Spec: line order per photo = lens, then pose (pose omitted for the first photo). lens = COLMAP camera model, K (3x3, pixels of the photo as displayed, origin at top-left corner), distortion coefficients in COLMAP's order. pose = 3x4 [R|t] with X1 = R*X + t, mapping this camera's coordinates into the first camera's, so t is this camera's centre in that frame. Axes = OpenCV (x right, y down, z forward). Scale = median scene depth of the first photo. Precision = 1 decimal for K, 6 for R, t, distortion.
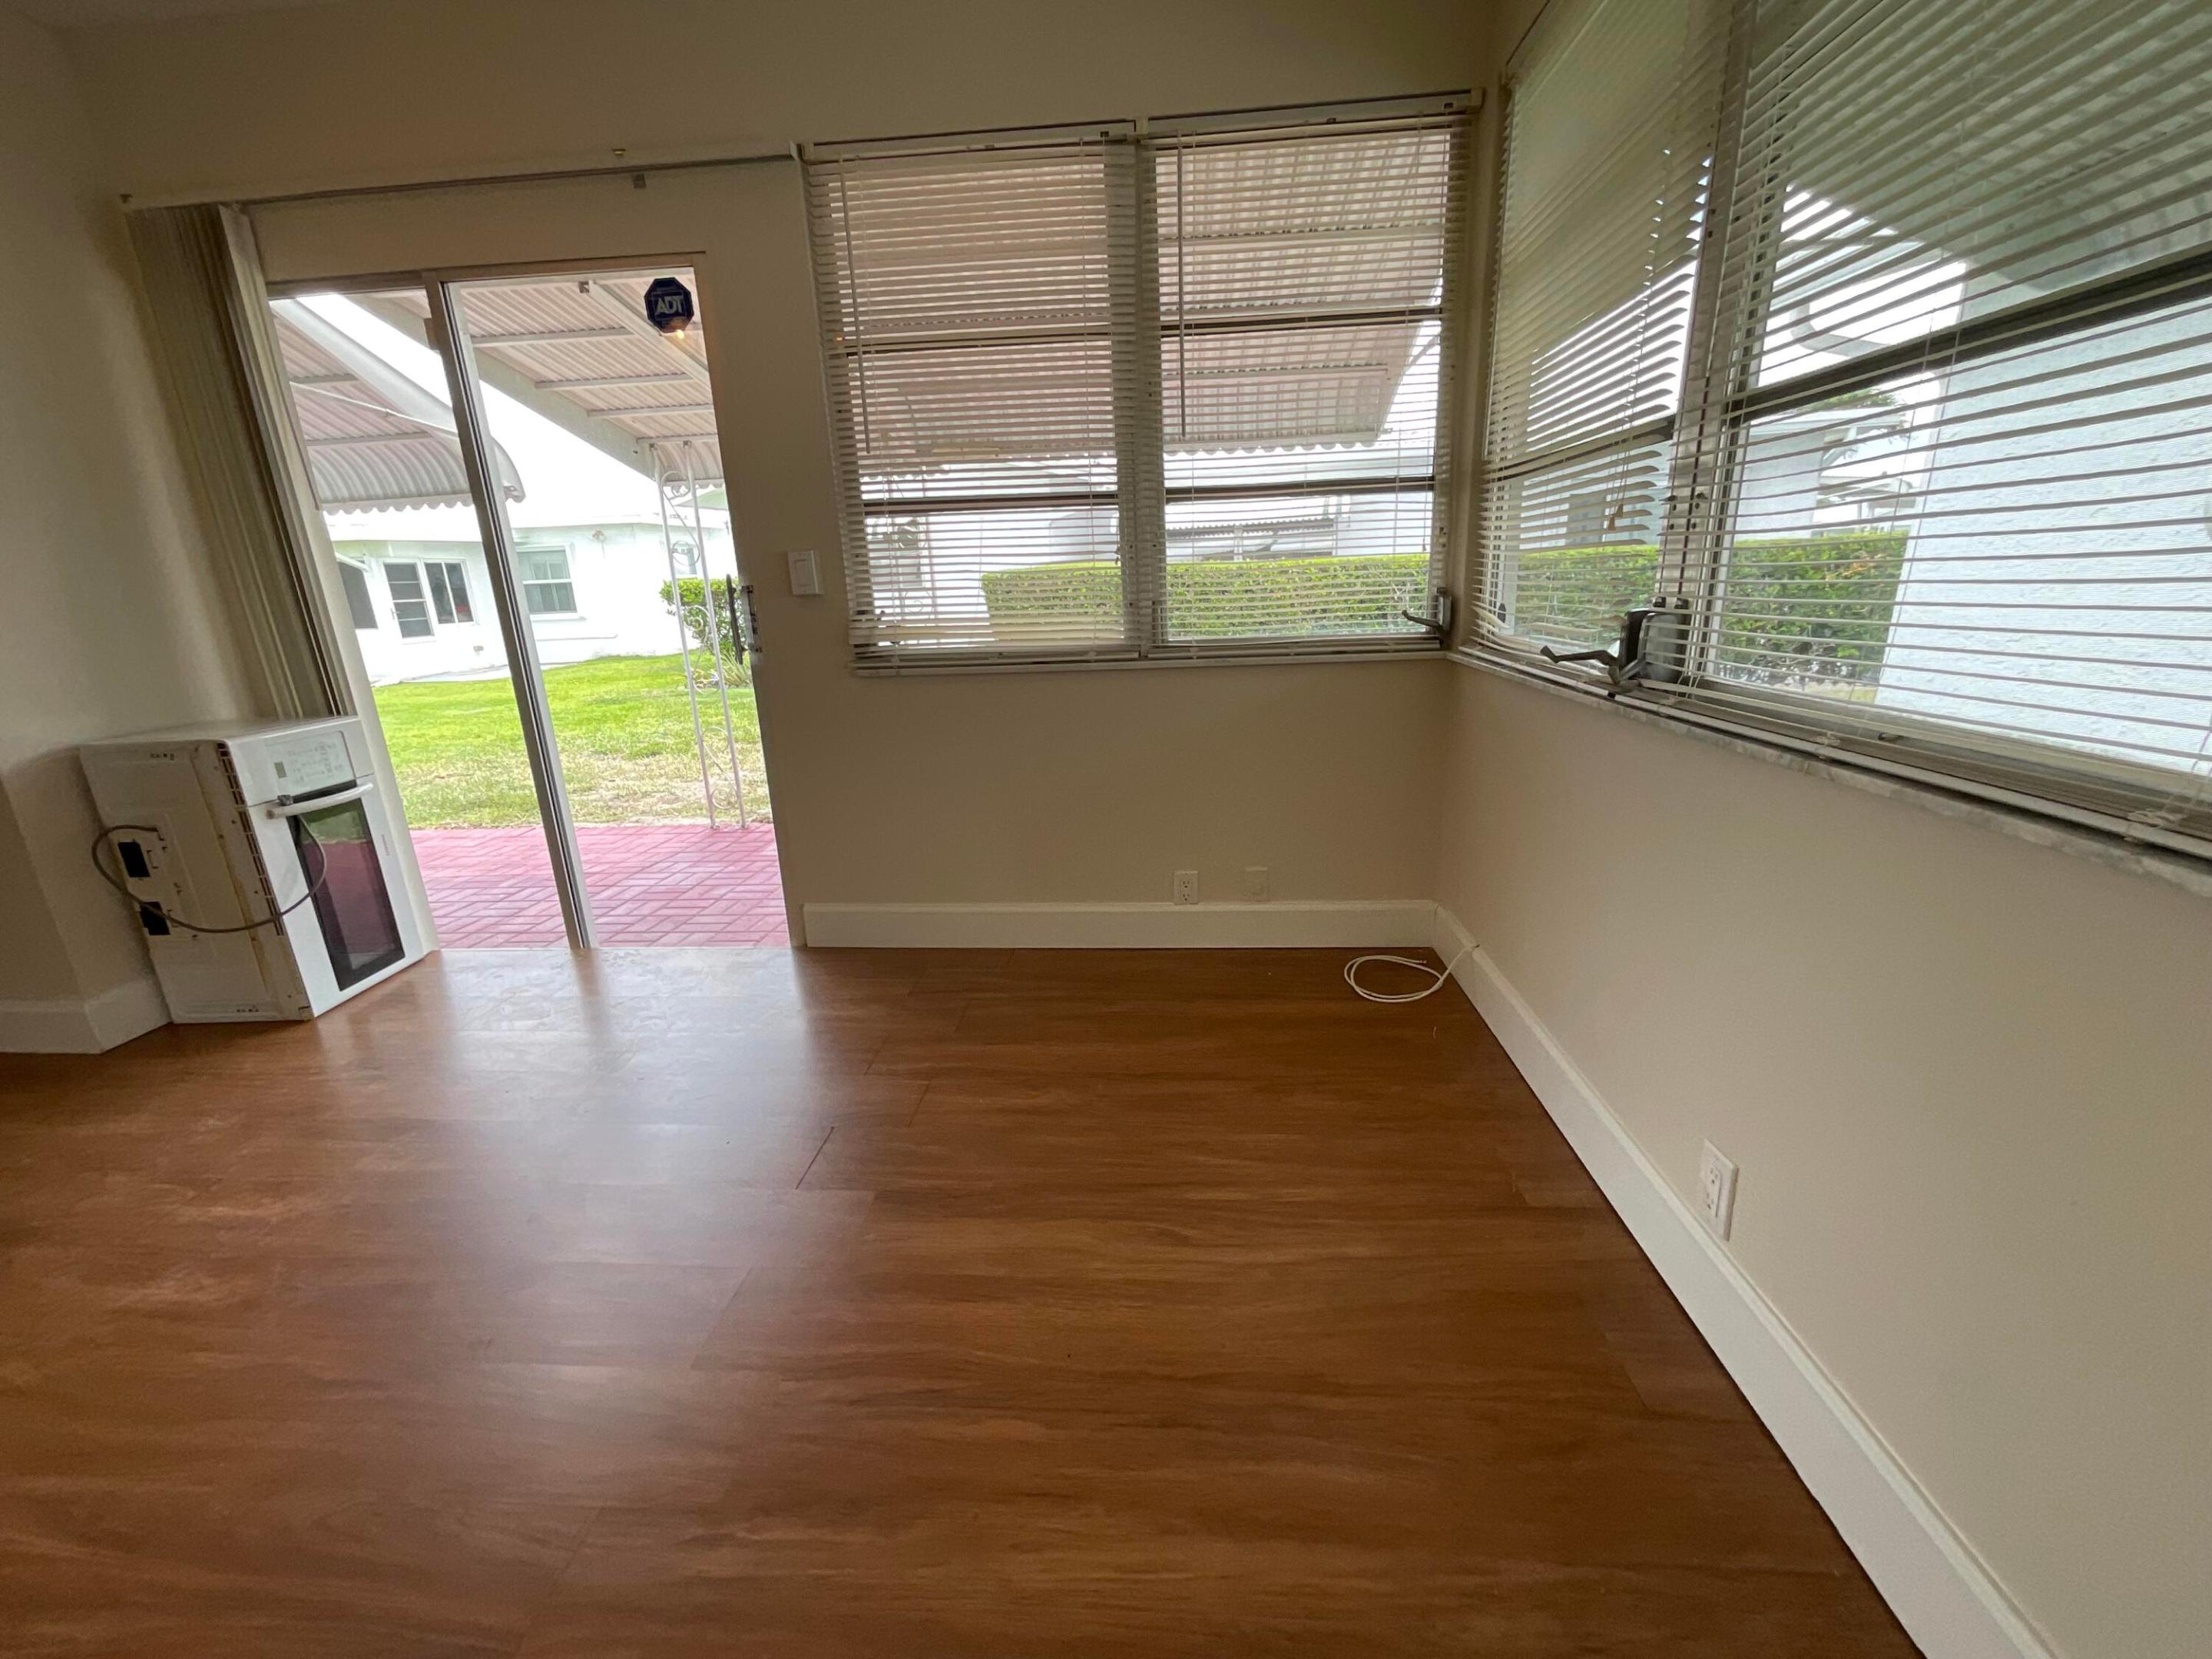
lens RADIAL K [[900.4, 0, 1102.1], [0, 900.4, 827.4], [0, 0, 1]] dist [-0.002178, 0.000275]
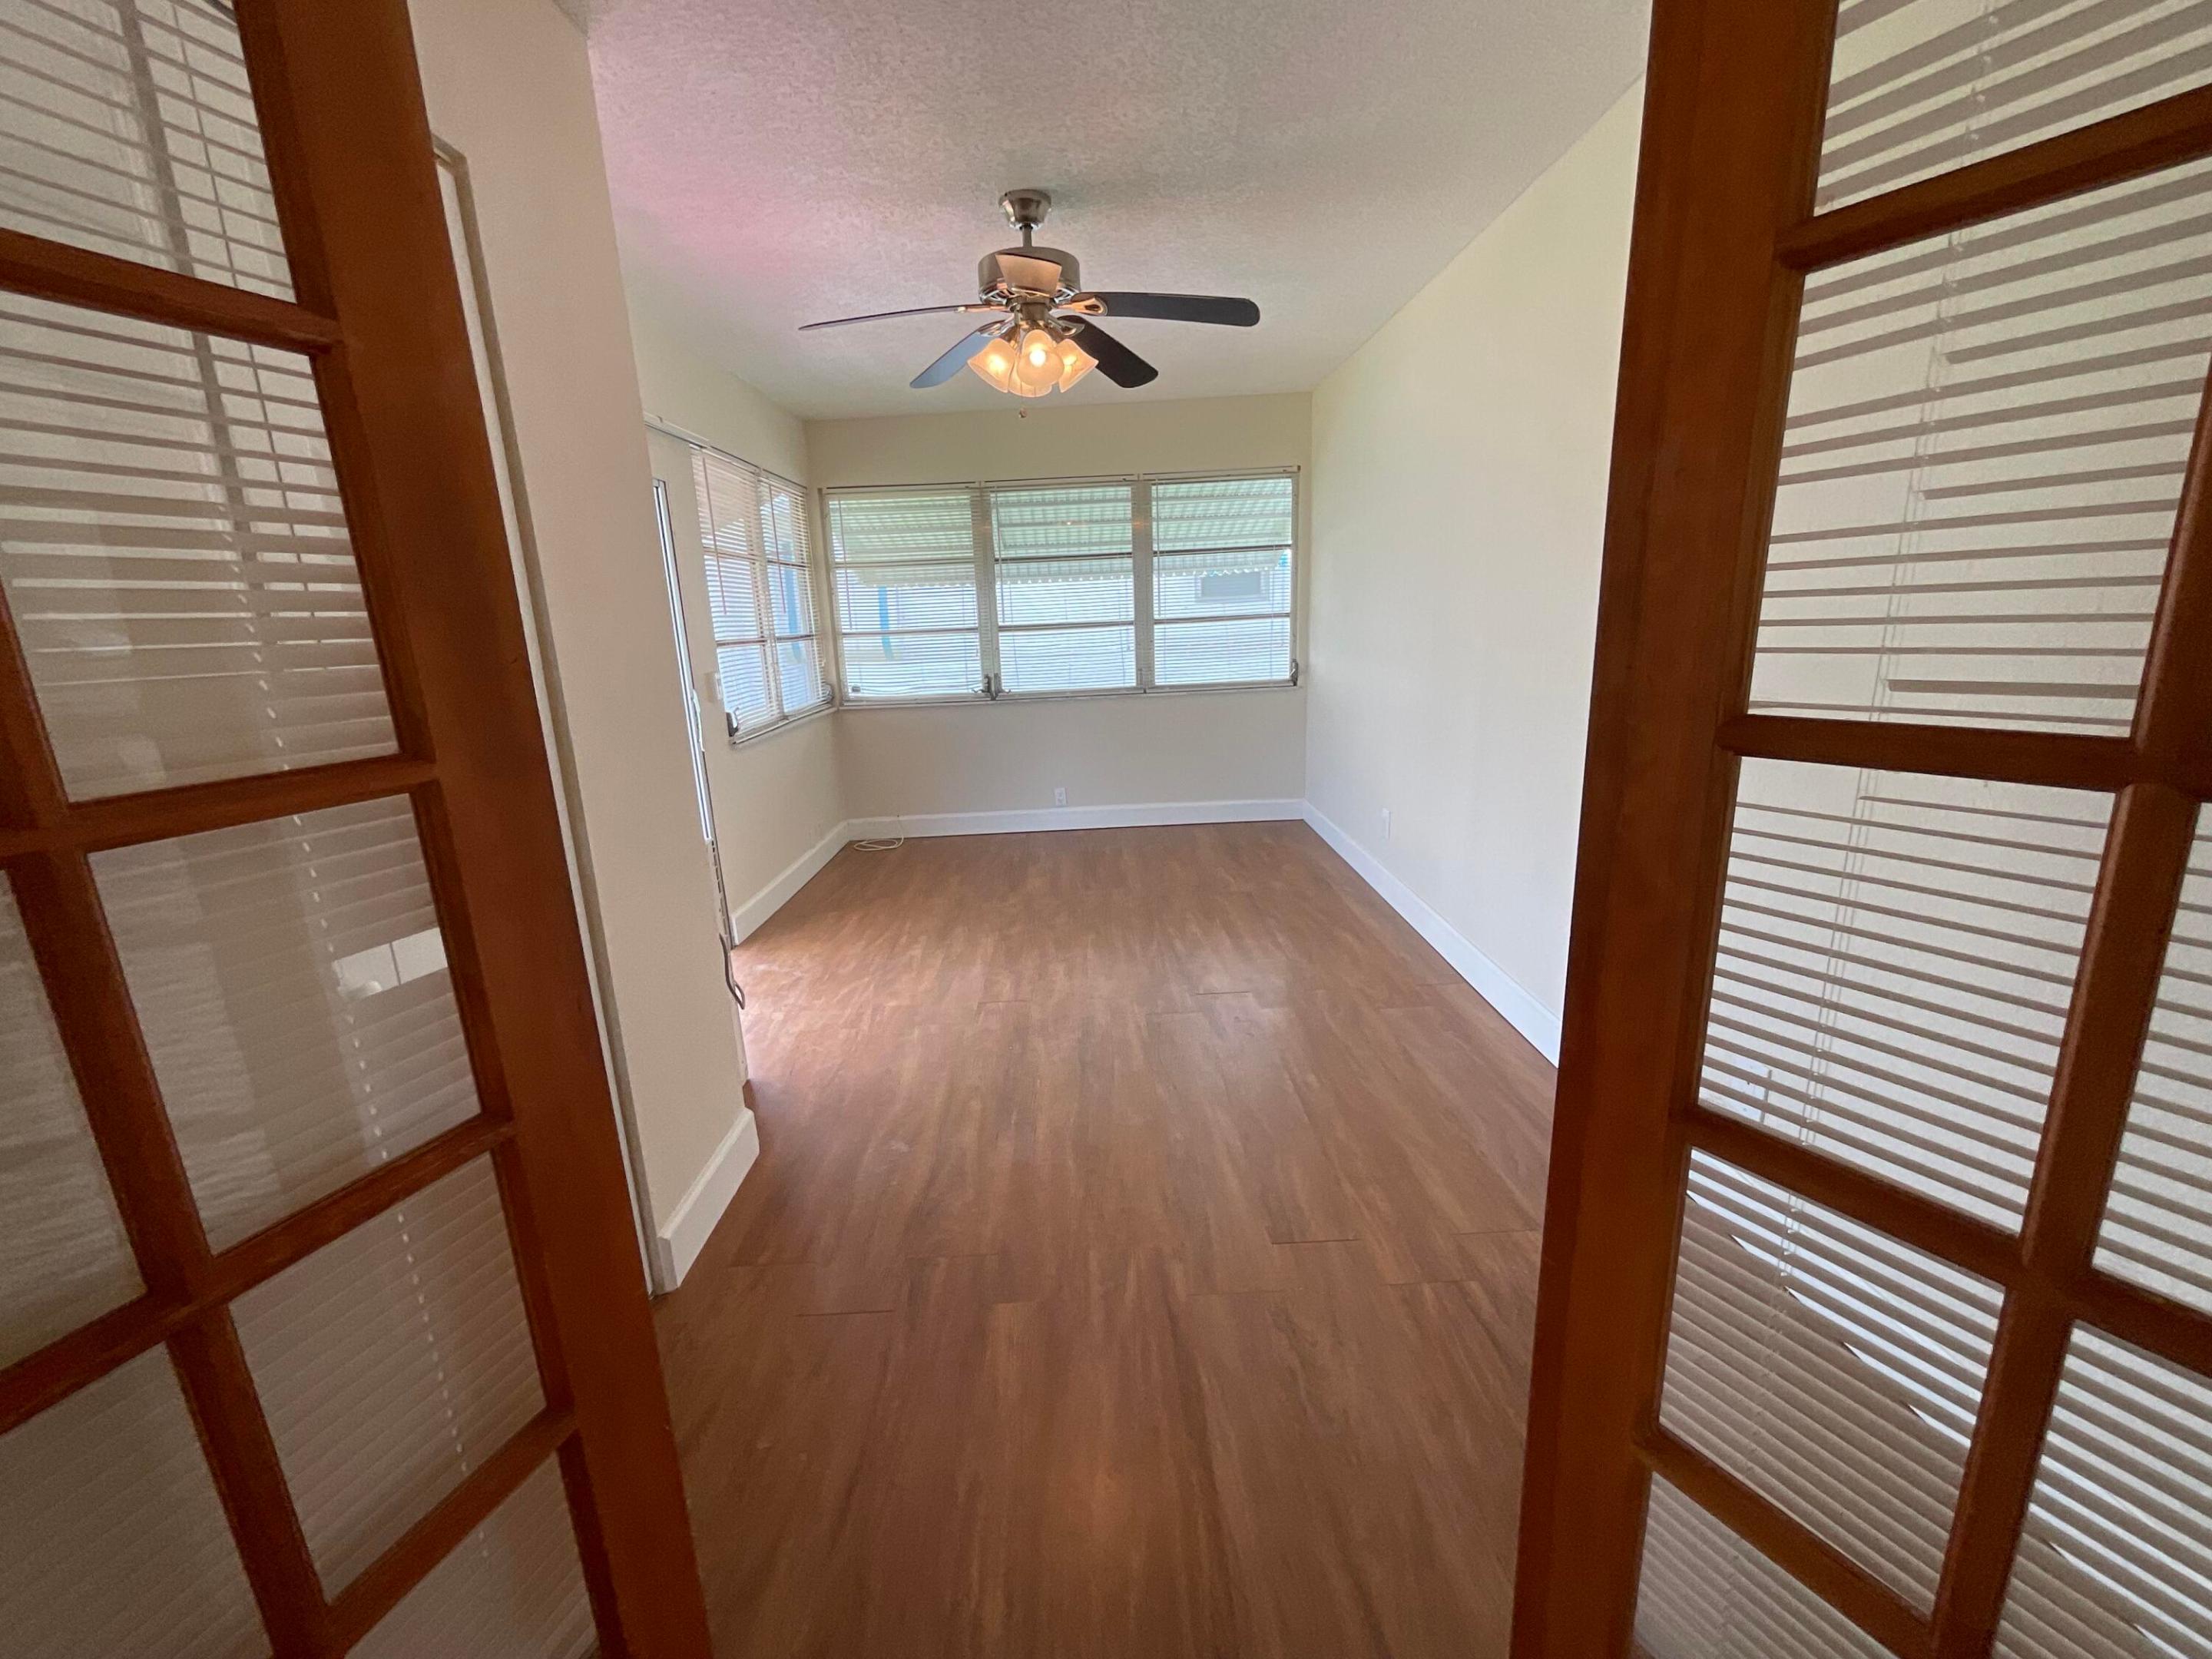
lens RADIAL K [[898.5, 0, 1101.3], [0, 898.5, 827.7], [0, 0, 1]] dist [0.000081, 0.000574]
pose [[-0.087796, -0.193350, 0.977194, -1.927896], [0.310264, 0.926877, 0.211270, -0.177775], [-0.946588, 0.321736, -0.021387, 0.484816]]
